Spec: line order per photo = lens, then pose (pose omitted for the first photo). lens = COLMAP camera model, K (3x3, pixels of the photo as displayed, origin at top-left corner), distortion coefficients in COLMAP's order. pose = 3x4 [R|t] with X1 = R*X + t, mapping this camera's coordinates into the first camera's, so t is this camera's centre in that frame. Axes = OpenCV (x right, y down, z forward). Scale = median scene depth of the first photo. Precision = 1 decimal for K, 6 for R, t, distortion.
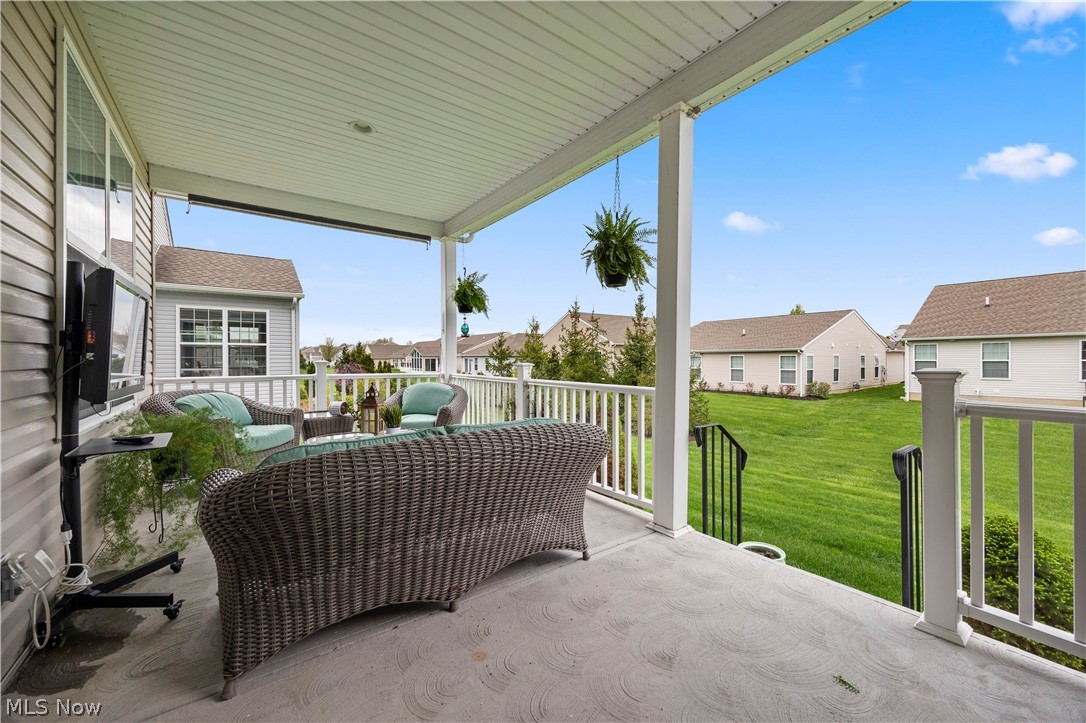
lens RADIAL K [[412.7, 0, 541.6], [0, 412.7, 358.3], [0, 0, 1]] dist [-0.000560, 0.000008]
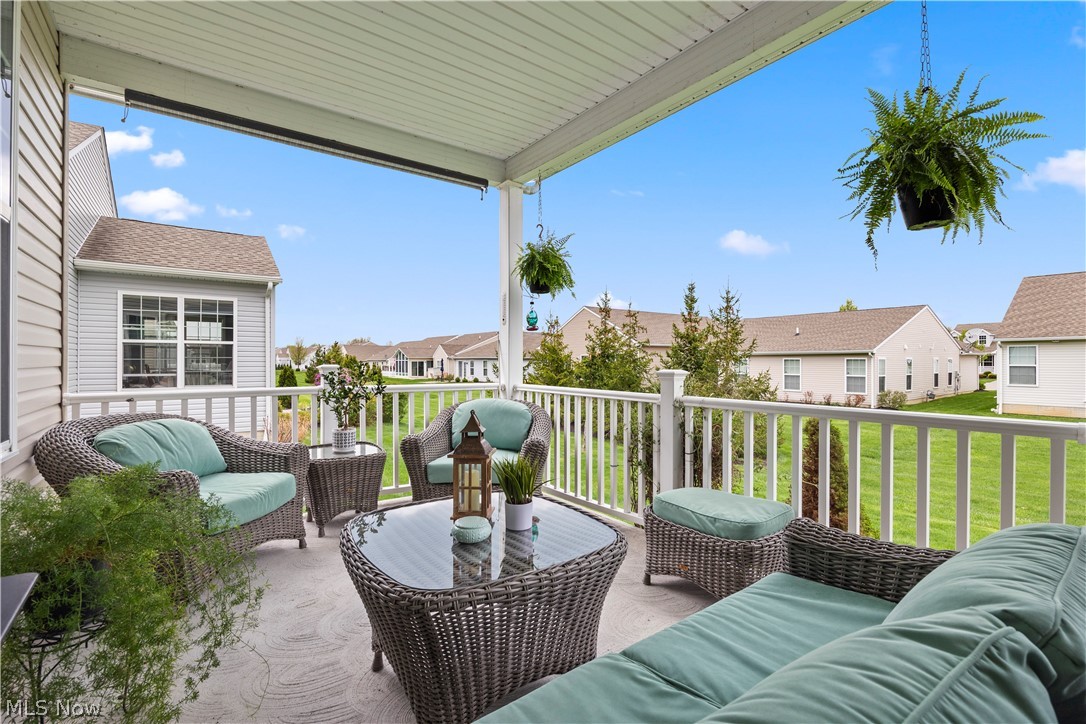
lens RADIAL K [[468.0, 0, 539.3], [0, 468.0, 359.2], [0, 0, 1]] dist [-0.013970, -0.000304]
pose [[0.999986, 0.002842, 0.004552, -0.082254], [-0.002822, 0.999986, -0.004488, -0.000333], [-0.004564, 0.004475, 0.999980, 0.106118]]
